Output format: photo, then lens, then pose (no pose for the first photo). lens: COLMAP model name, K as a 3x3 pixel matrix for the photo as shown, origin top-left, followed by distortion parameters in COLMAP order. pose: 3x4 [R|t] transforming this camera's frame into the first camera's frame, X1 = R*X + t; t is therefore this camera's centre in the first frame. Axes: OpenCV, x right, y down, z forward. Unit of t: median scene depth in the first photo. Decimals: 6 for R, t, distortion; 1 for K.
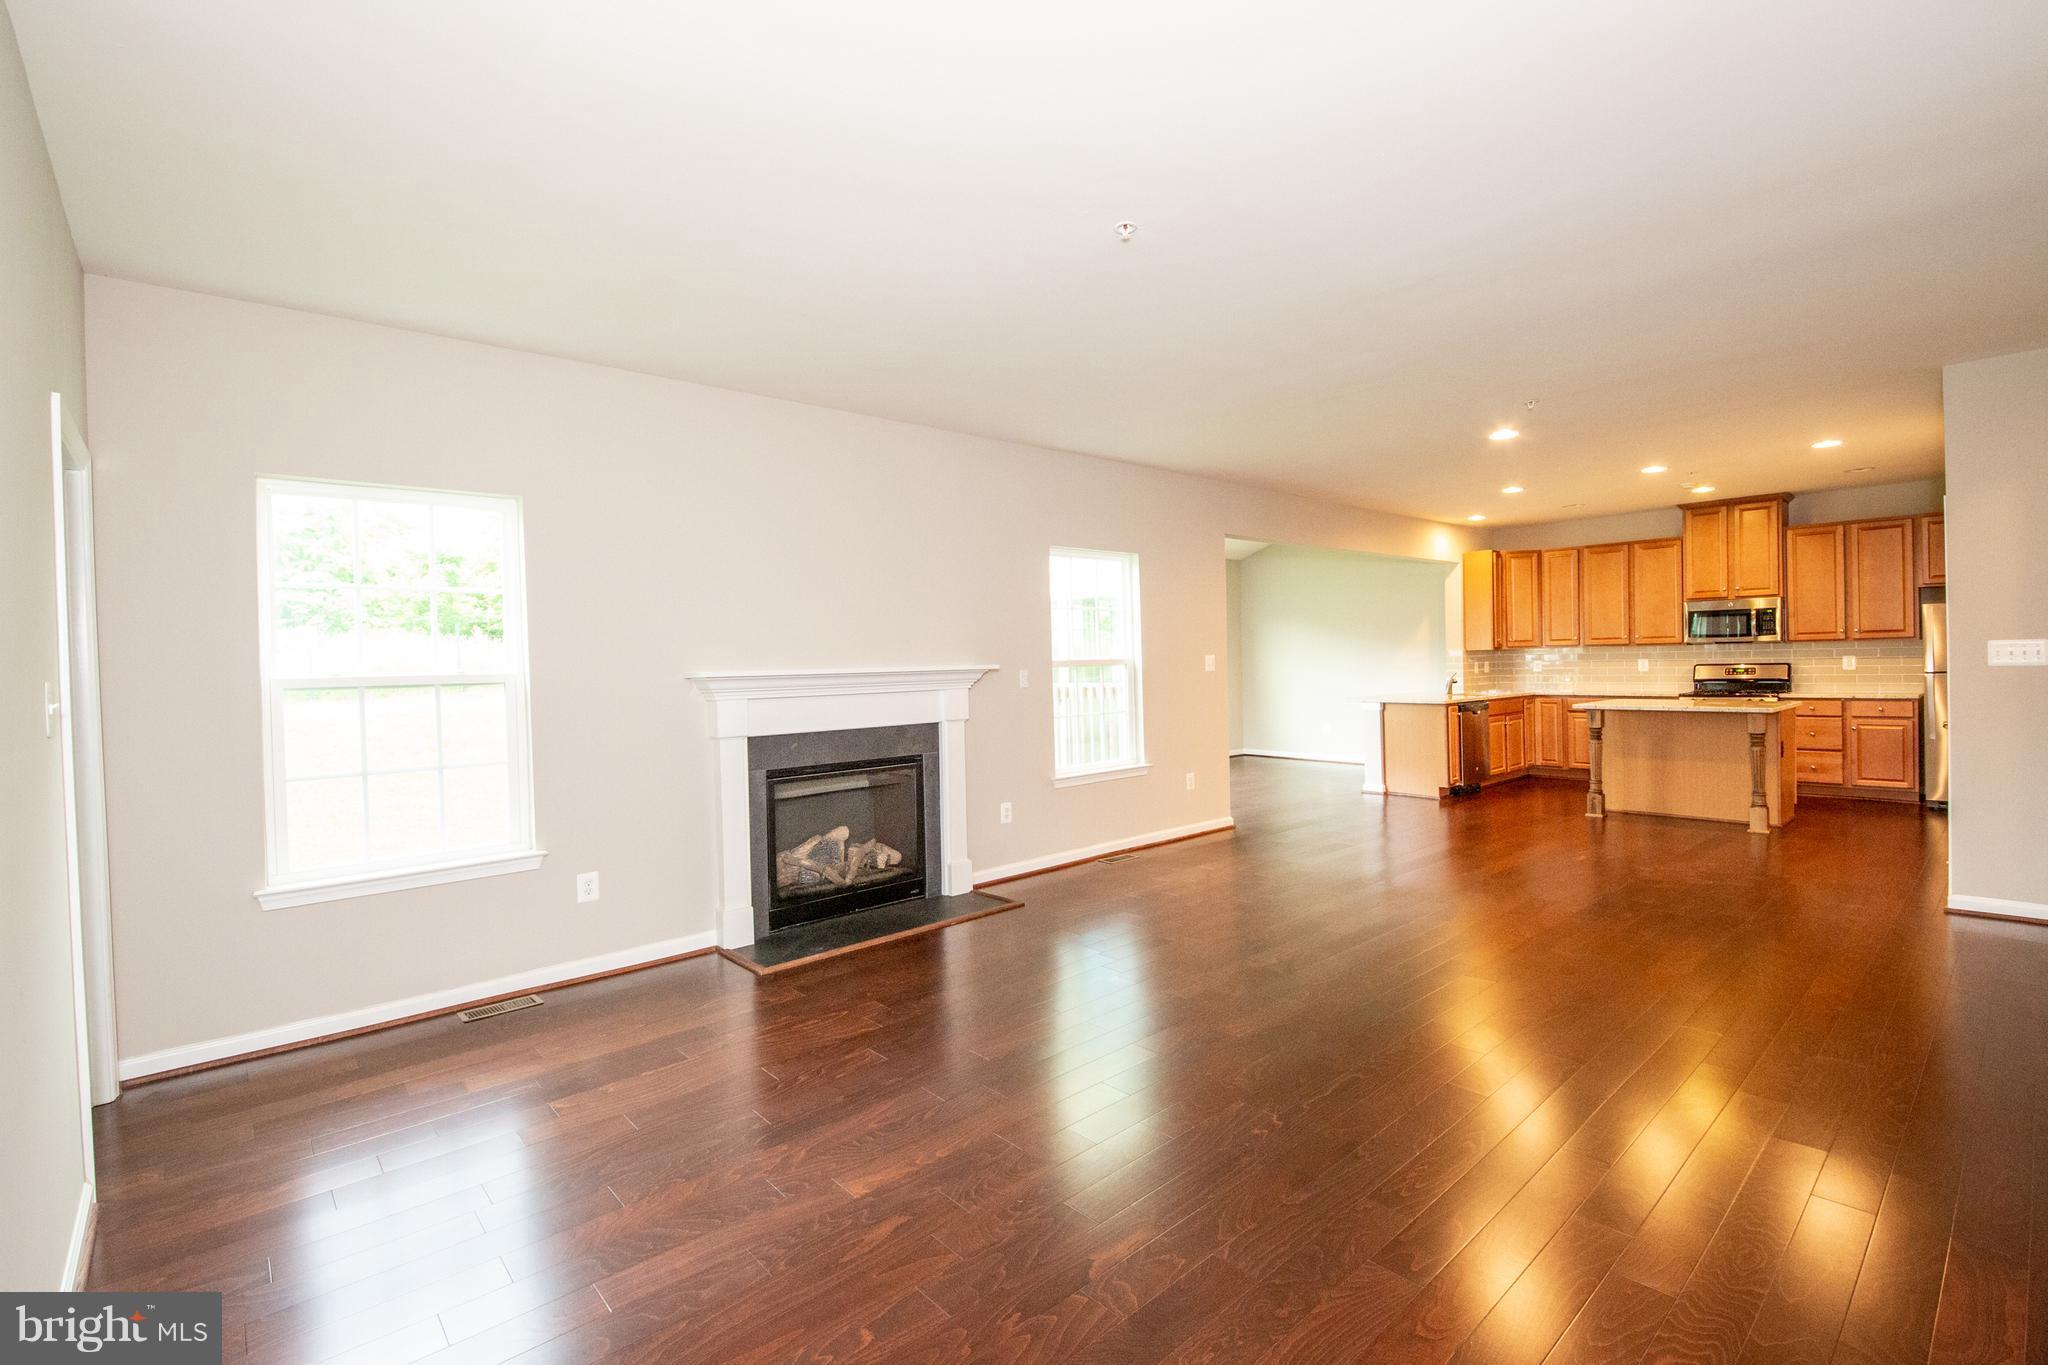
lens RADIAL K [[942.3, 0, 1029.3], [0, 942.3, 680.1], [0, 0, 1]] dist [-0.000850, -0.000365]
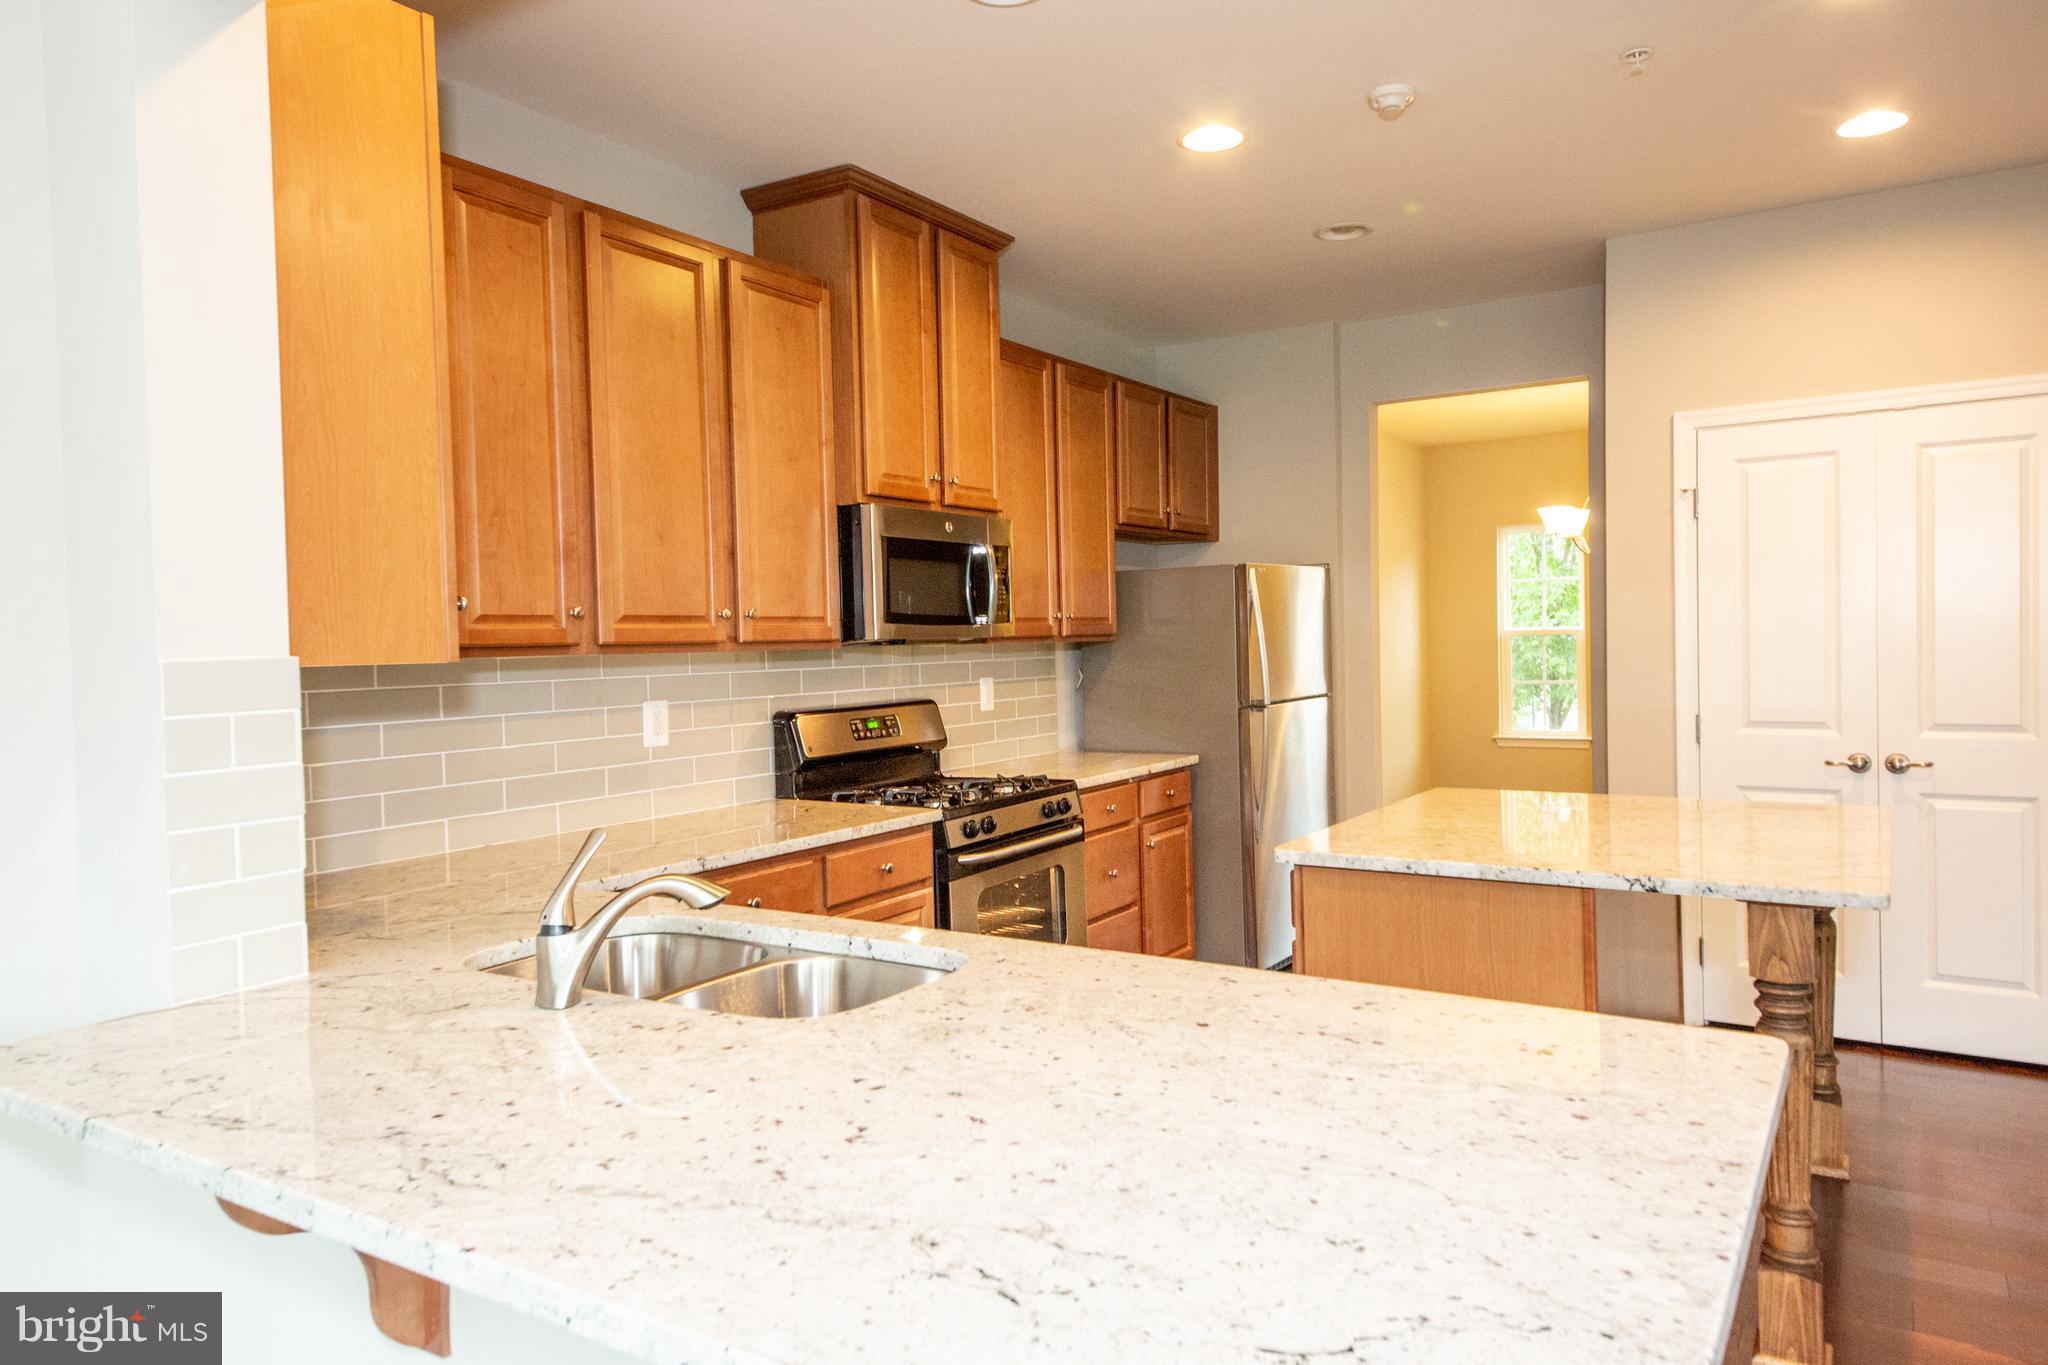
lens RADIAL K [[1290.6, 0, 1012.2], [0, 1290.6, 673.7], [0, 0, 1]] dist [0.021770, -0.000511]
pose [[-0.253758, 0.003796, 0.967260, 0.305625], [0.049314, 0.998743, 0.009018, -0.032279], [-0.966010, 0.049988, -0.253626, 1.129985]]
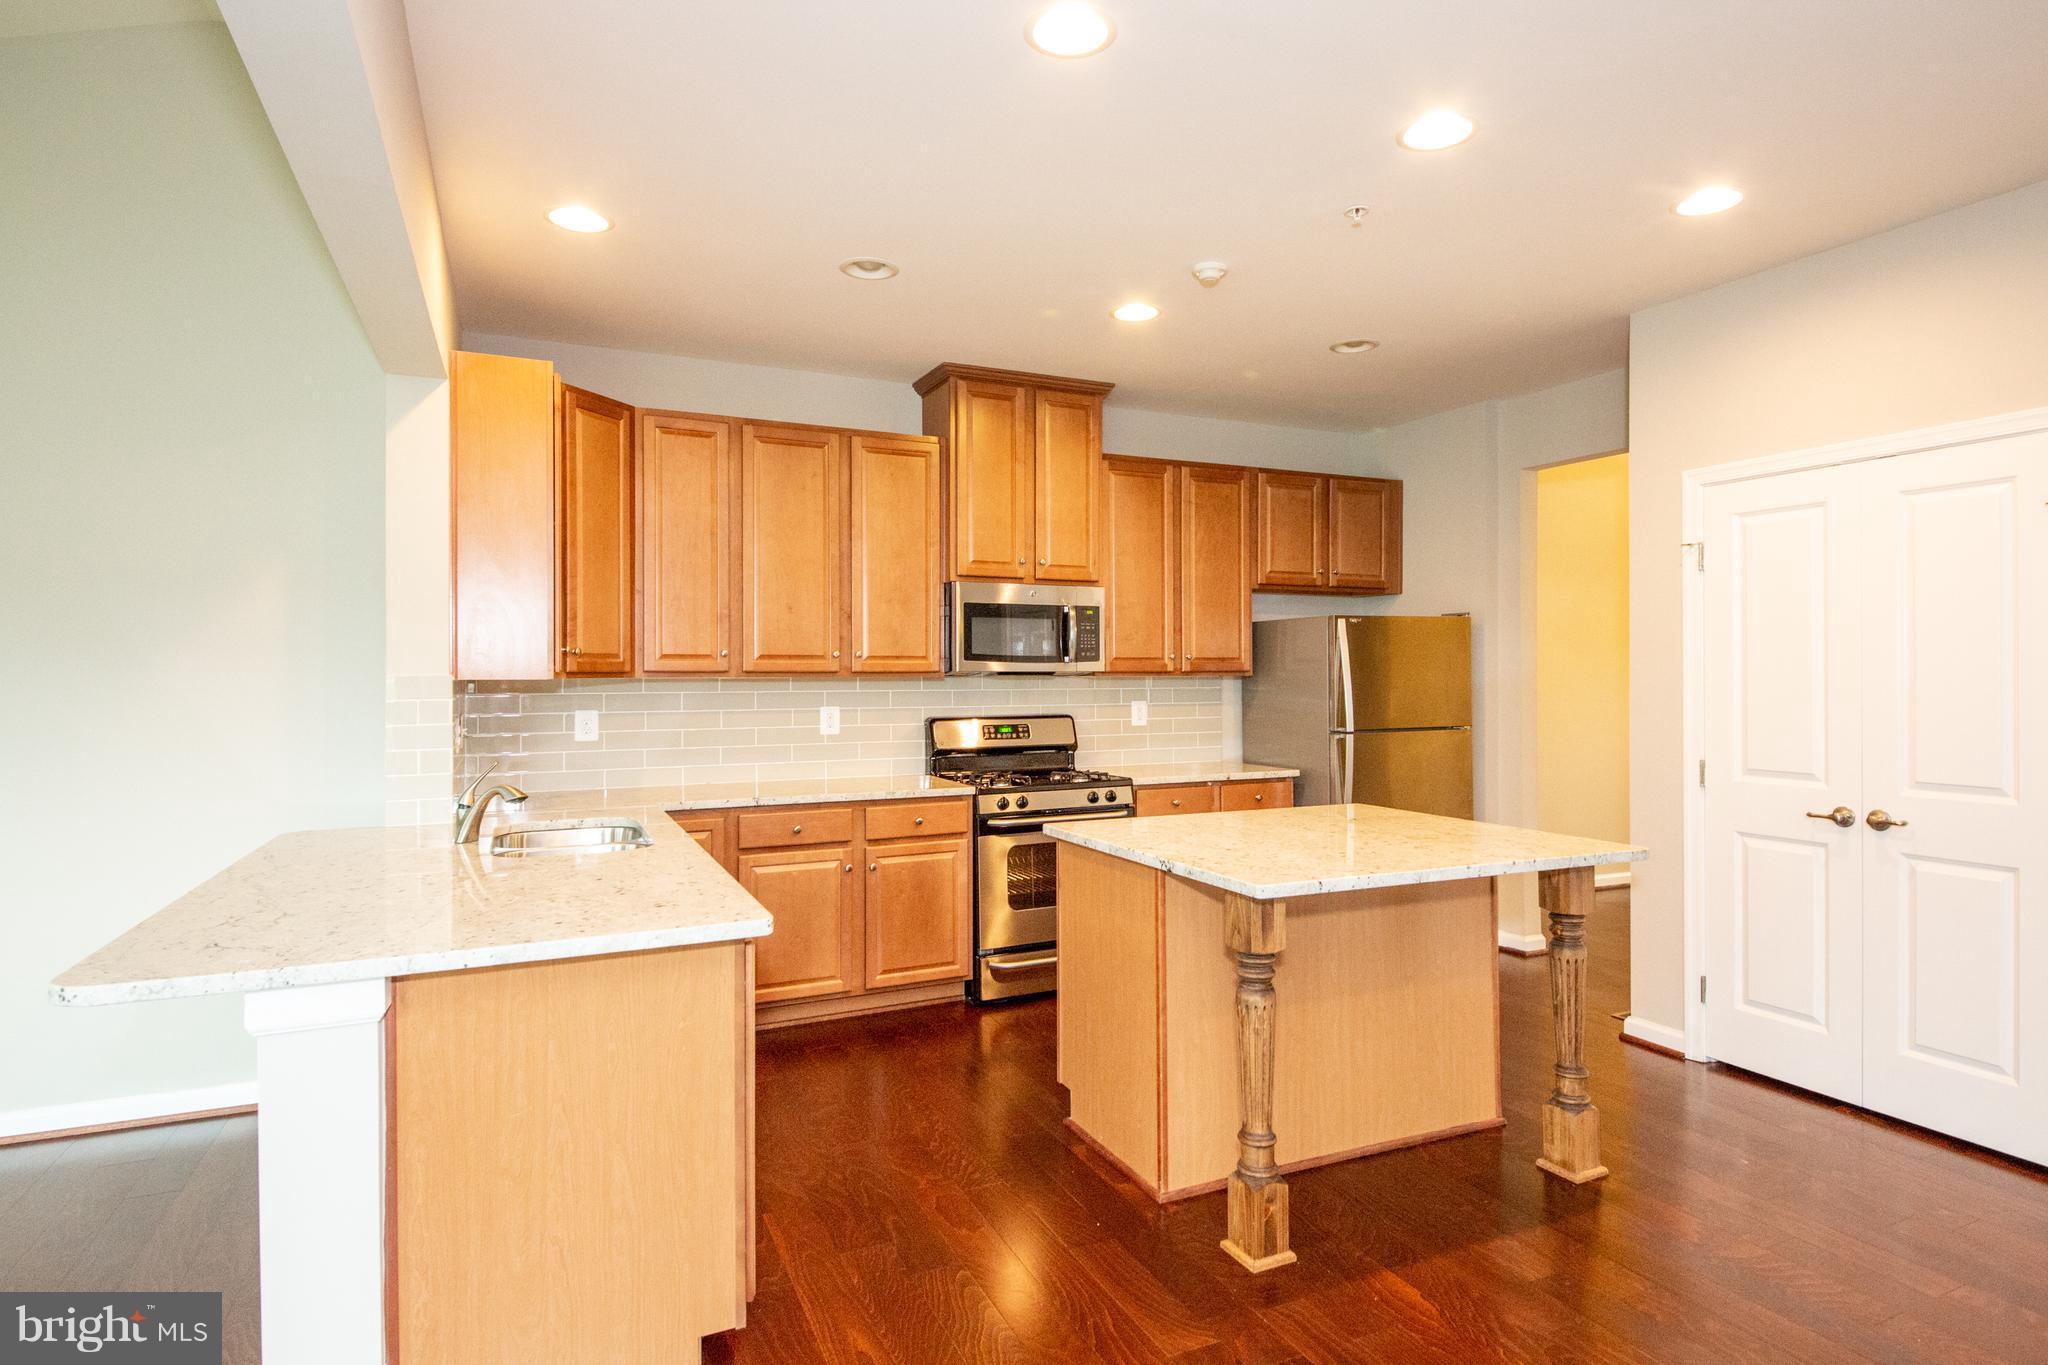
lens RADIAL K [[1050.9, 0, 1022.1], [0, 1050.9, 673.6], [0, 0, 1]] dist [-0.000679, -0.000673]
pose [[0.292679, 0.022958, 0.955935, 0.238168], [0.015948, 0.999455, -0.028886, -0.025182], [-0.956078, 0.023700, 0.292153, 0.875765]]
